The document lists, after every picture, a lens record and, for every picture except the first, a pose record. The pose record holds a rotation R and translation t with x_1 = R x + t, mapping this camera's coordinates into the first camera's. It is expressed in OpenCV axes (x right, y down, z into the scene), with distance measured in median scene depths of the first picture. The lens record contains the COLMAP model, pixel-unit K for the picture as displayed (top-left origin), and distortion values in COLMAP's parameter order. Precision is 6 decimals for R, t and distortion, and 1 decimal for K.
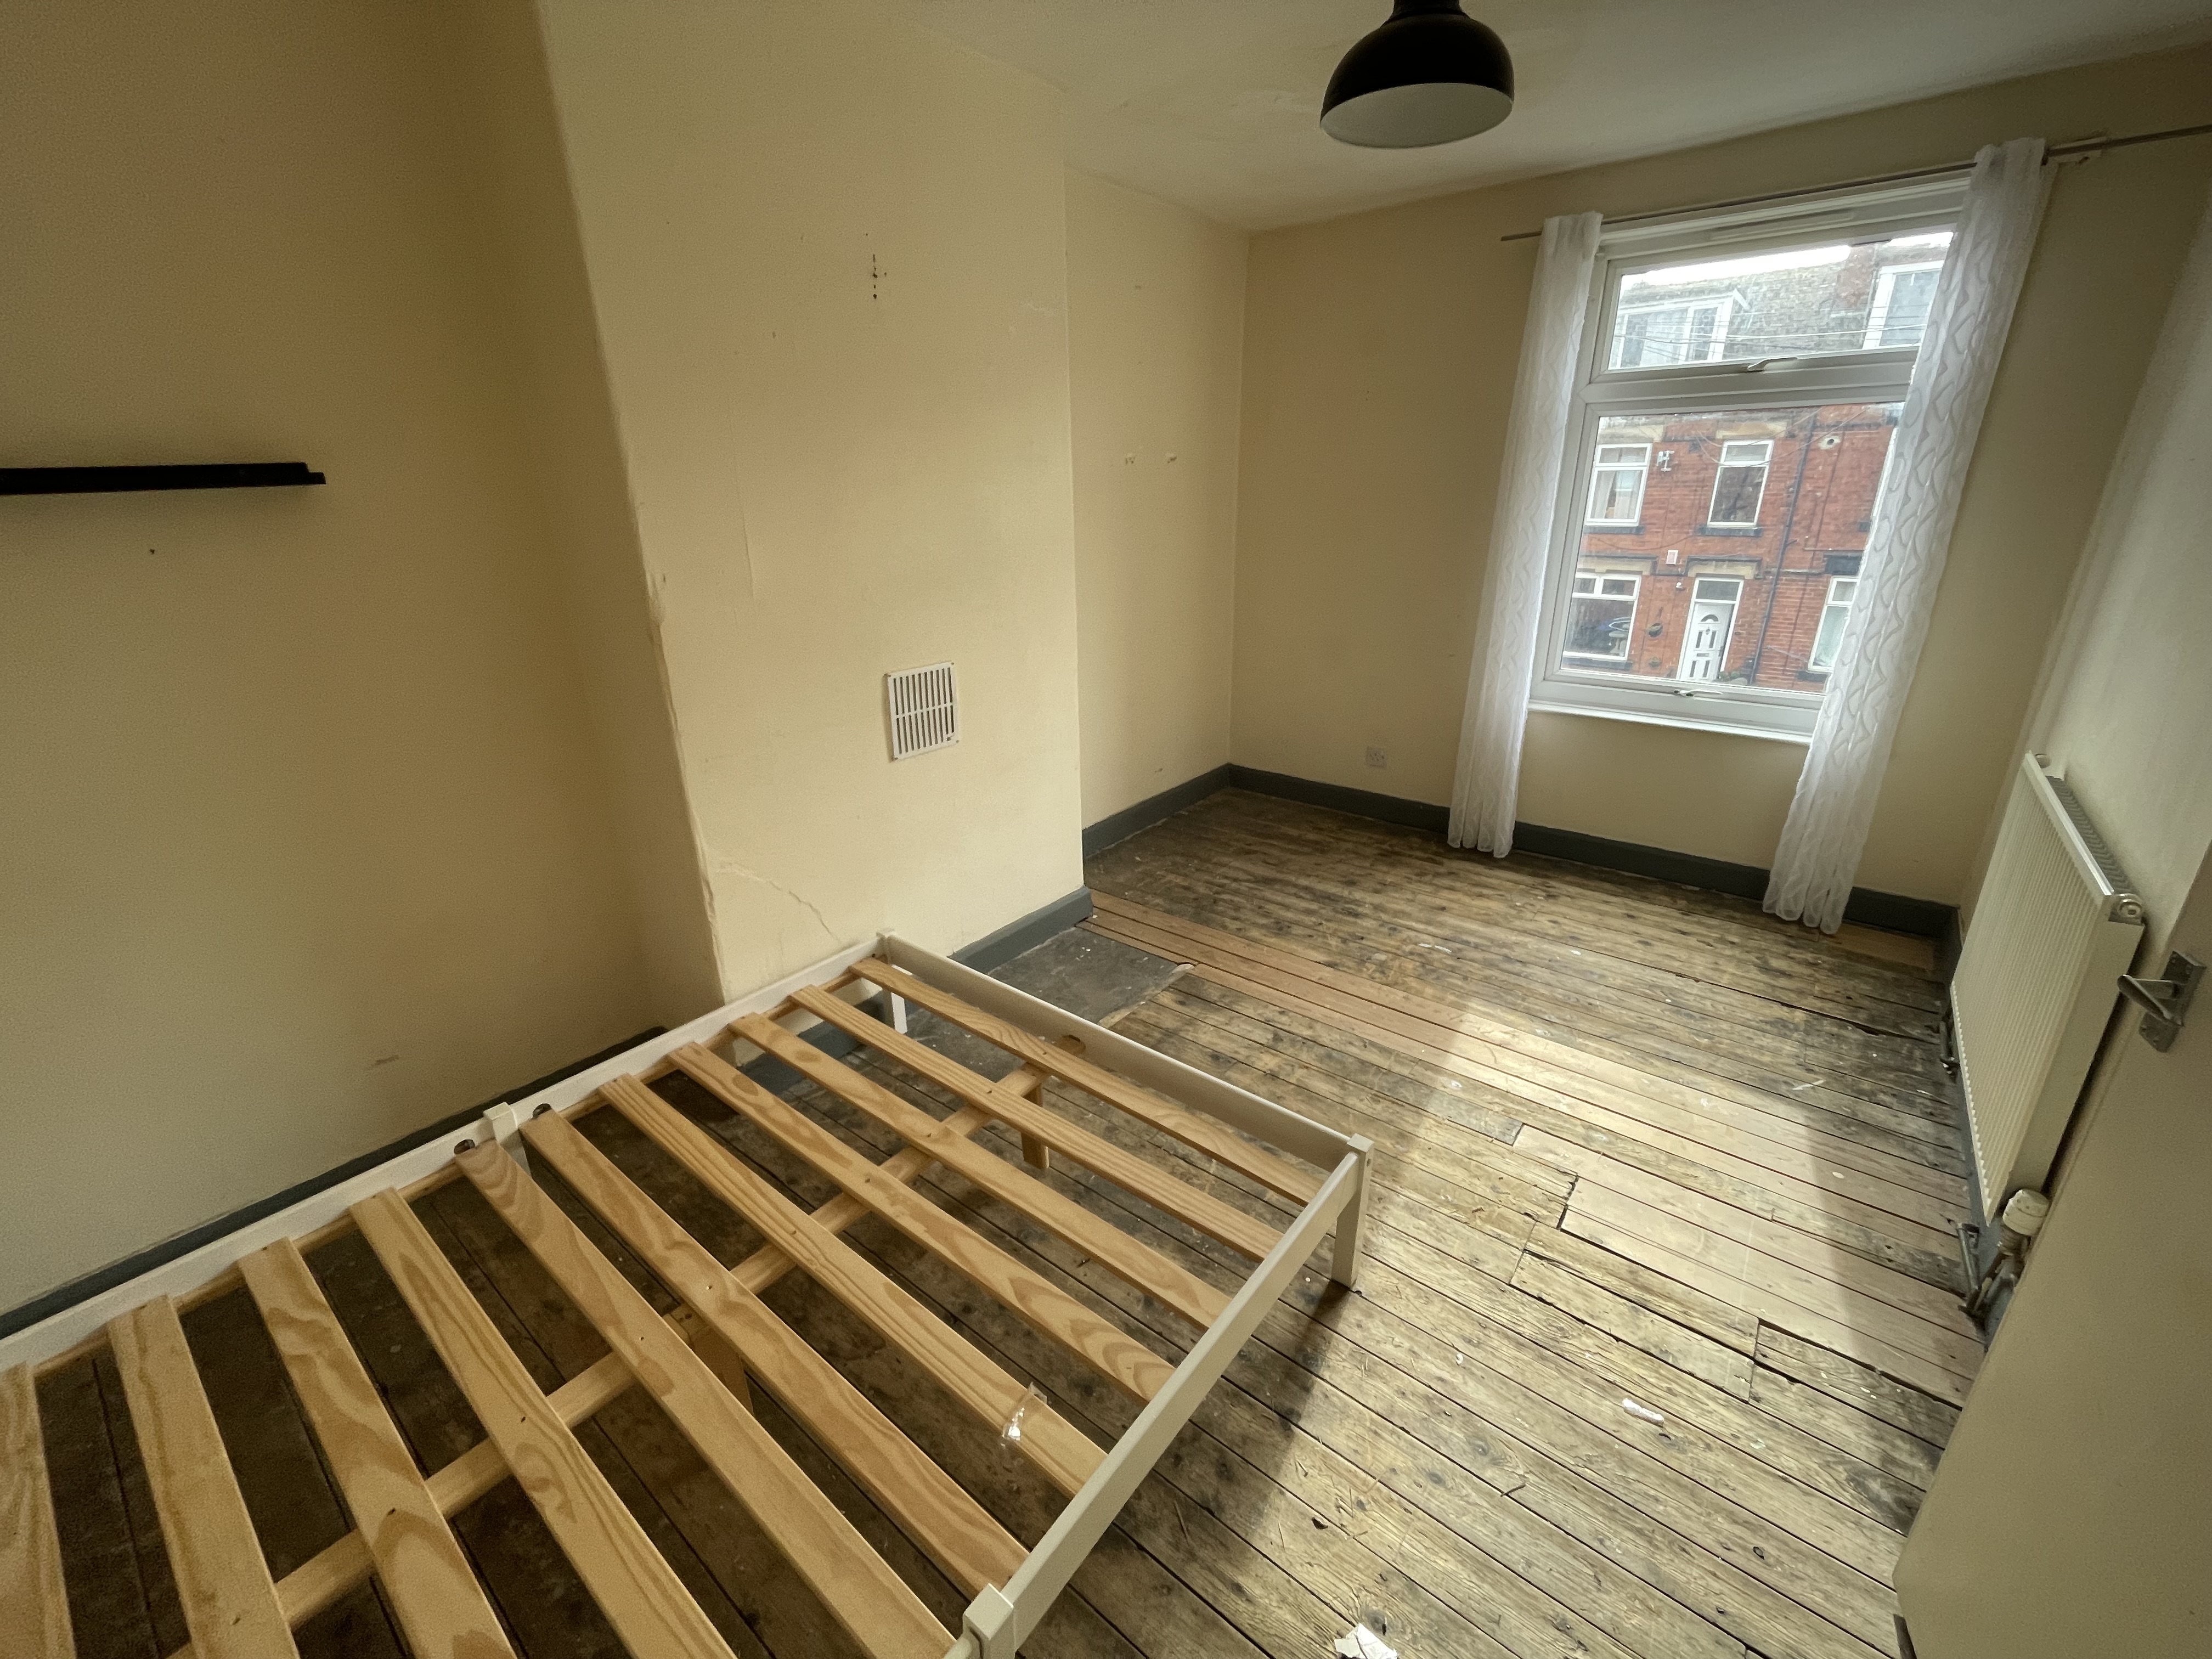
lens RADIAL K [[909.4, 0, 1104.8], [0, 909.4, 819.2], [0, 0, 1]] dist [0.000878, 0.000496]
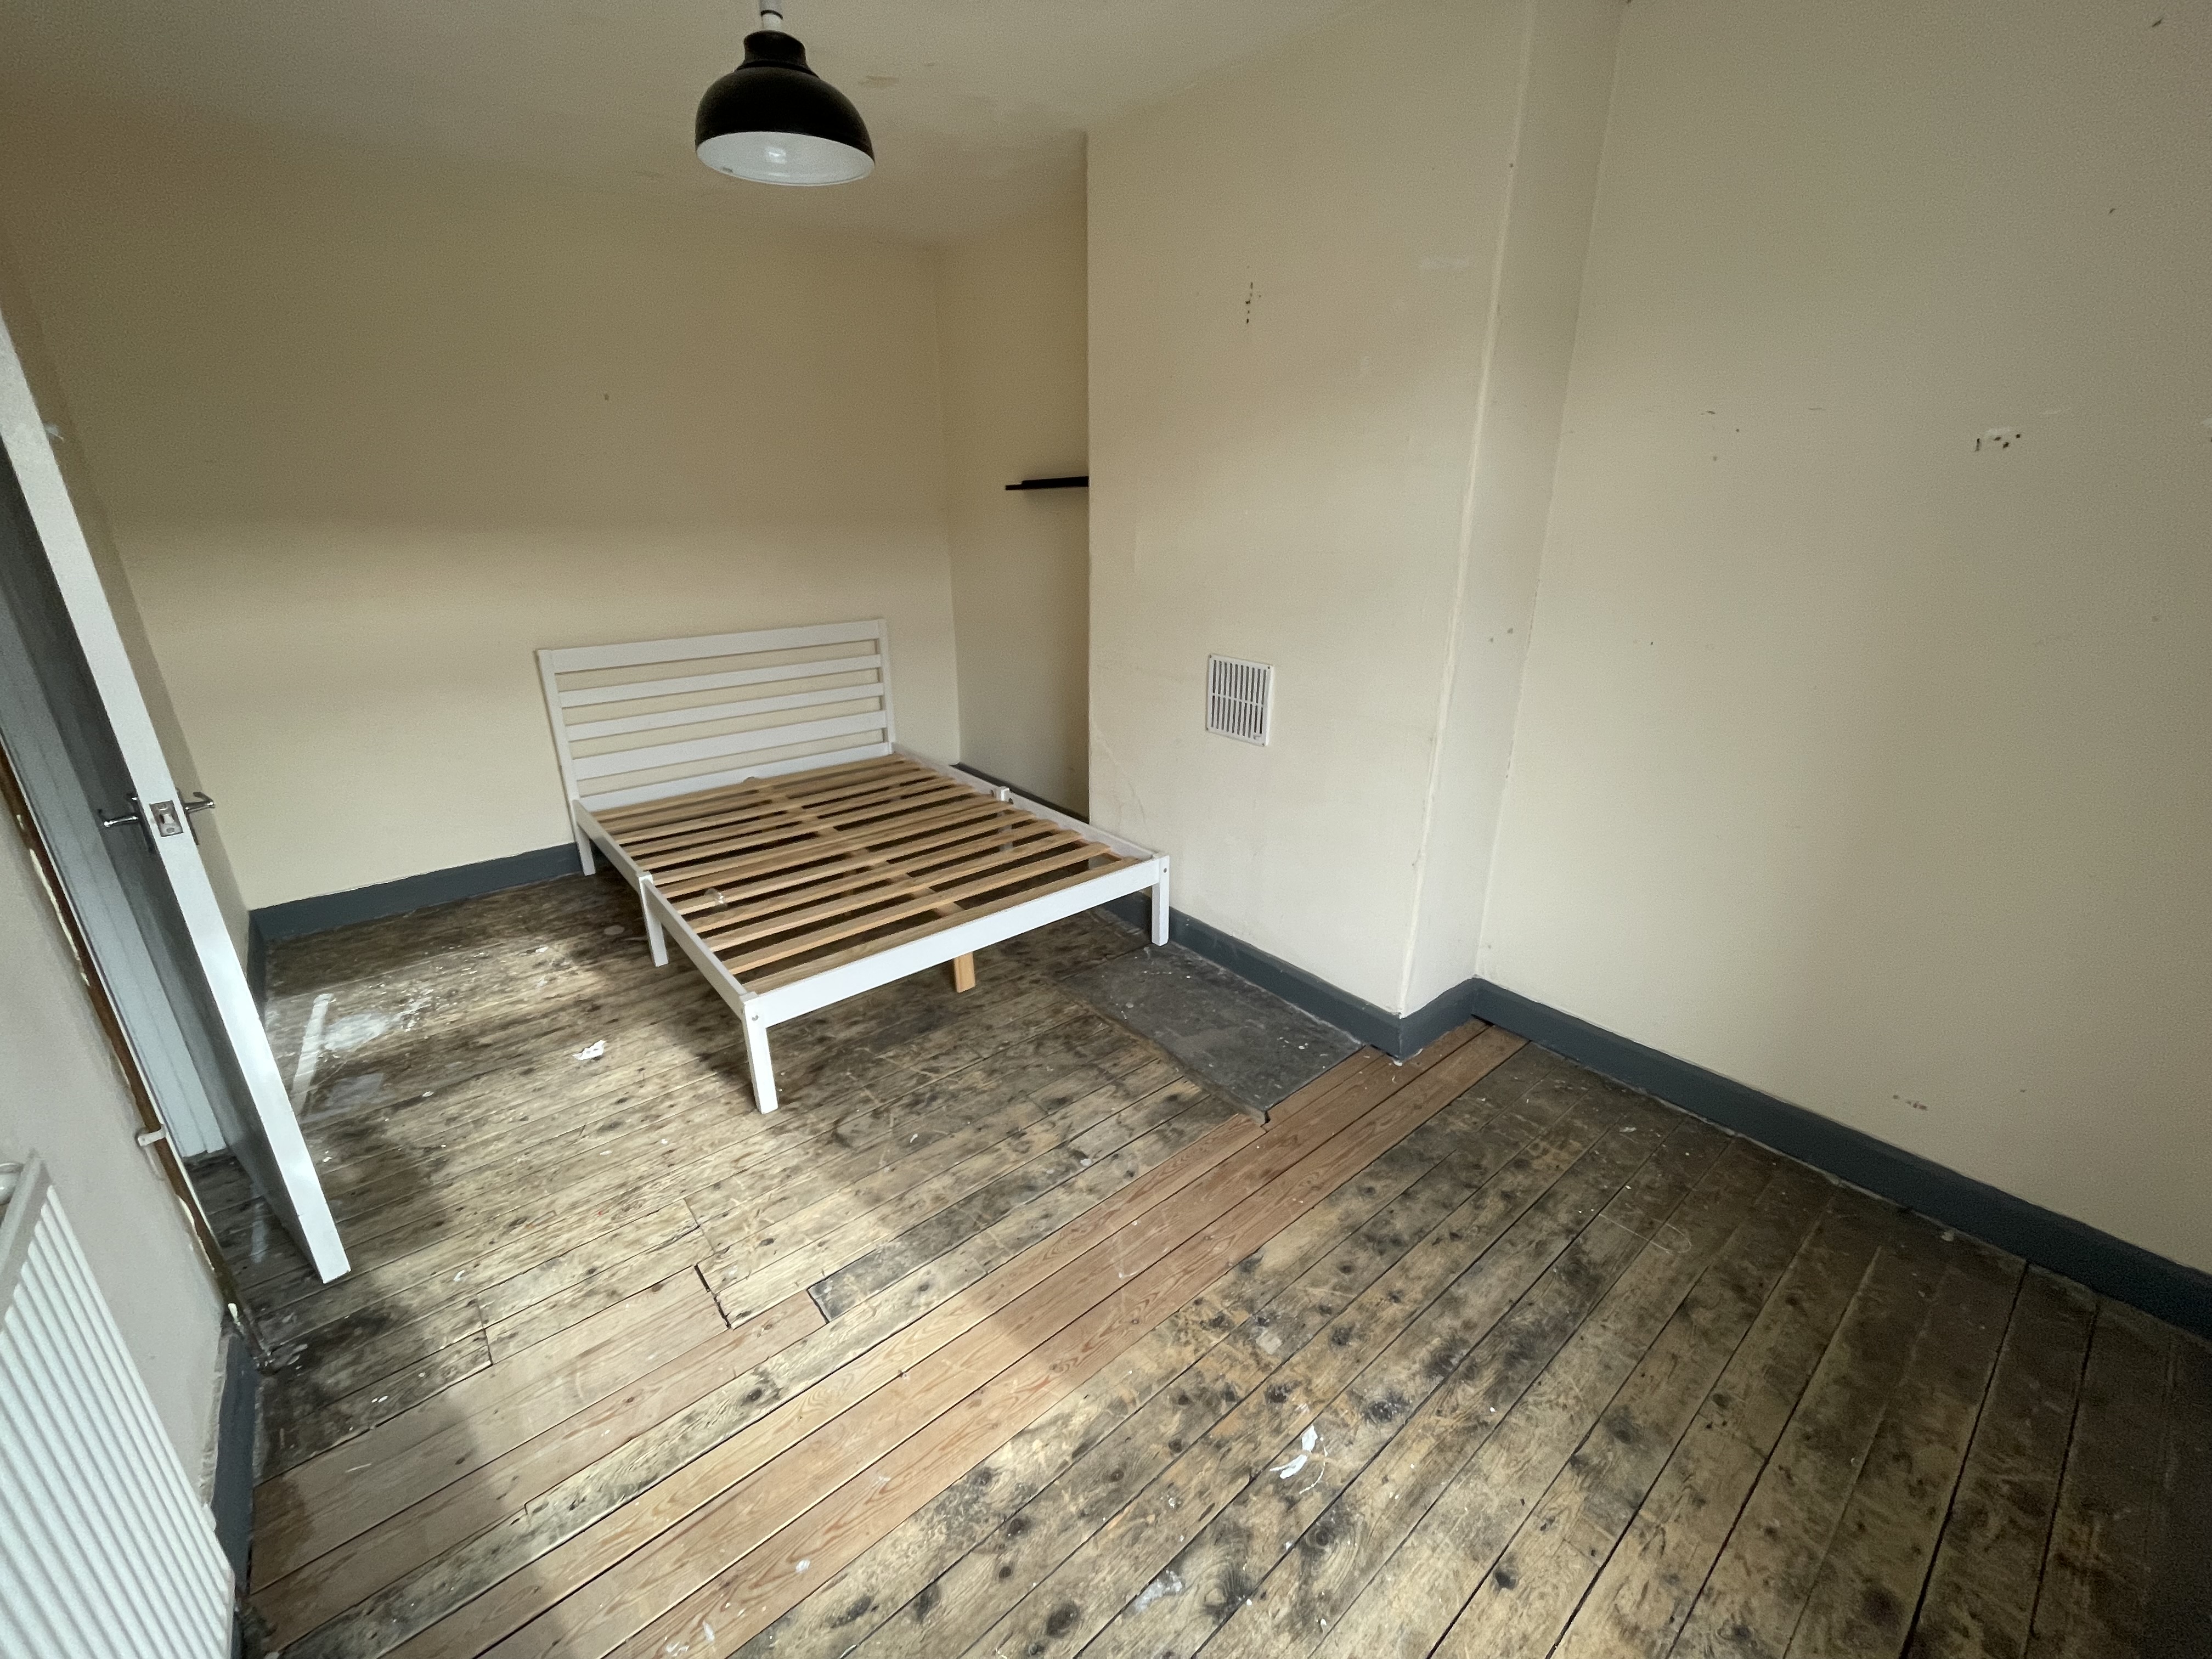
lens RADIAL K [[909.4, 0, 1104.8], [0, 909.4, 819.2], [0, 0, 1]] dist [0.000878, 0.000496]
pose [[-0.203375, 0.346714, -0.915657, 0.701392], [-0.333635, 0.854691, 0.397732, -0.303161], [0.920503, 0.386384, -0.058147, 0.789068]]
